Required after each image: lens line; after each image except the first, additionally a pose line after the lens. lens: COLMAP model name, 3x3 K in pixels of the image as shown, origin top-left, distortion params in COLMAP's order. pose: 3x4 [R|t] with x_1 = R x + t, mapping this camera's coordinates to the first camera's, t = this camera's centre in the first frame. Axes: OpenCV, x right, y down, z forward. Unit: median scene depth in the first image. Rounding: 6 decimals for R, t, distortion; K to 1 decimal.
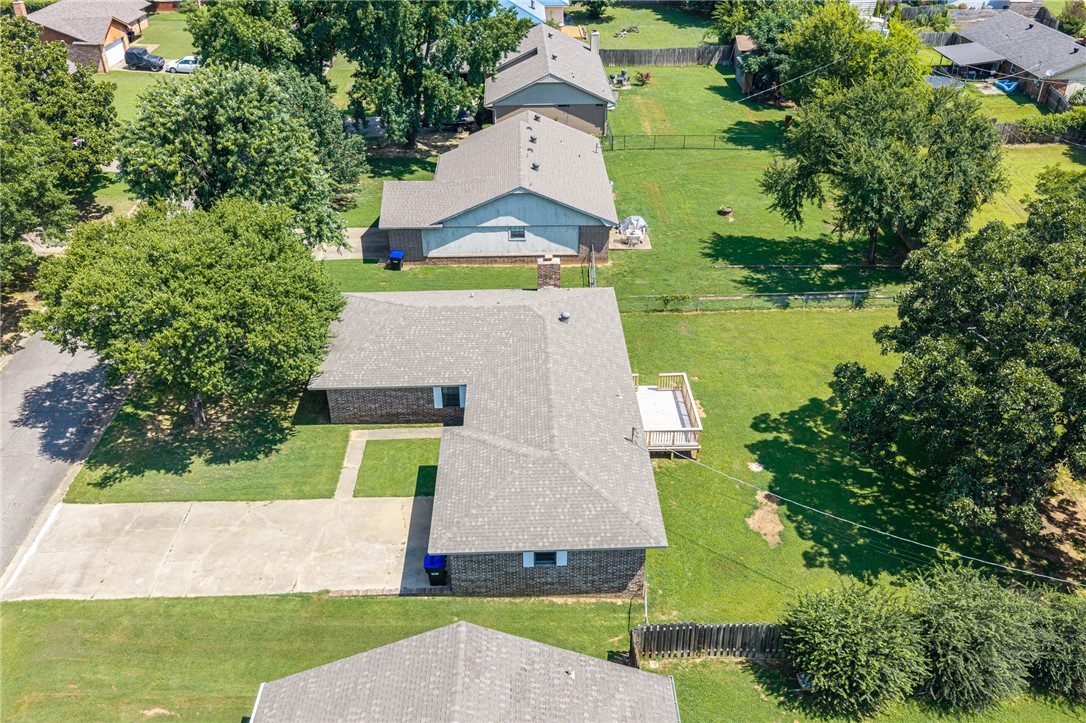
lens RADIAL K [[898.4, 0, 543.0], [0, 898.4, 361.5], [0, 0, 1]] dist [0.026365, -0.051773]
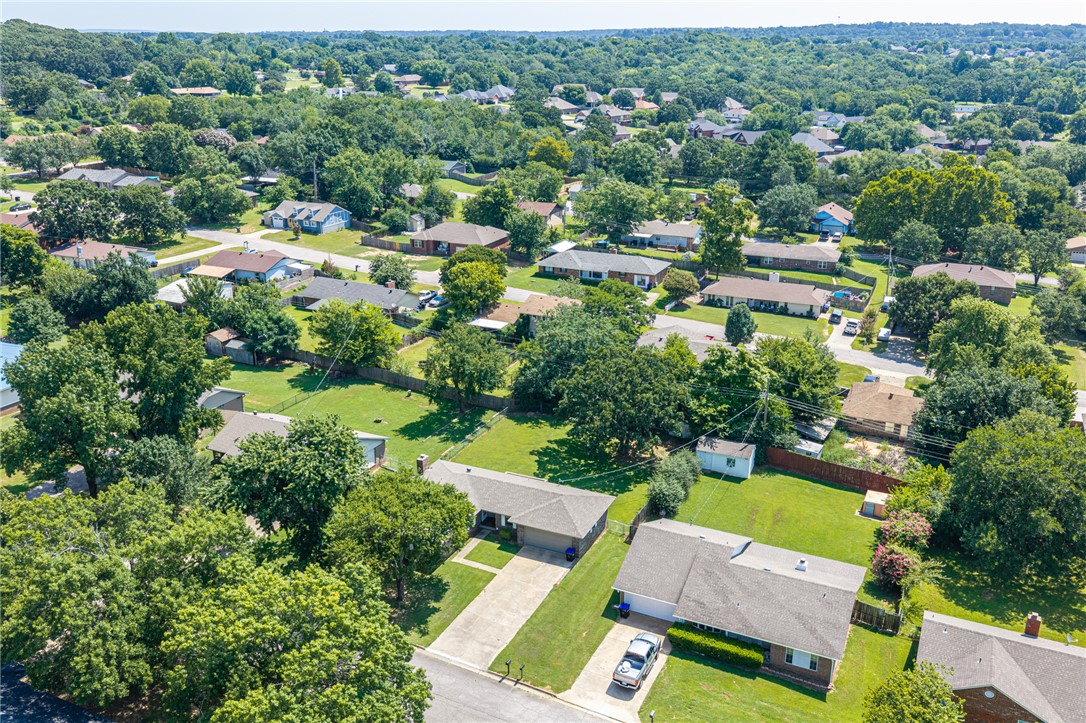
lens RADIAL K [[898.4, 0, 543.0], [0, 898.4, 361.5], [0, 0, 1]] dist [0.026365, -0.051773]
pose [[0.452822, -0.290834, 0.842833, -1.683946], [0.469909, 0.881205, 0.051611, -0.318758], [-0.757719, 0.372684, 0.535694, -0.356470]]
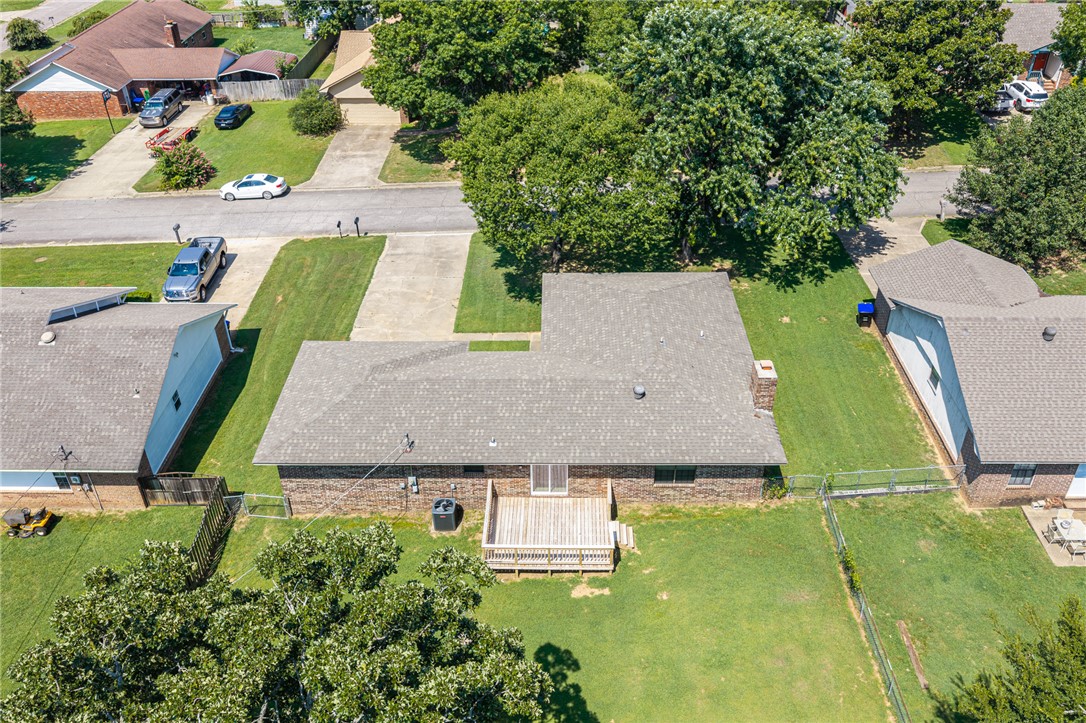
lens RADIAL K [[898.4, 0, 543.0], [0, 898.4, 361.5], [0, 0, 1]] dist [0.026365, -0.051773]
pose [[-0.041852, 0.571623, -0.819449, 0.728751], [-0.514532, 0.690717, 0.508102, -0.468789], [0.856449, 0.442897, 0.265210, 0.748213]]
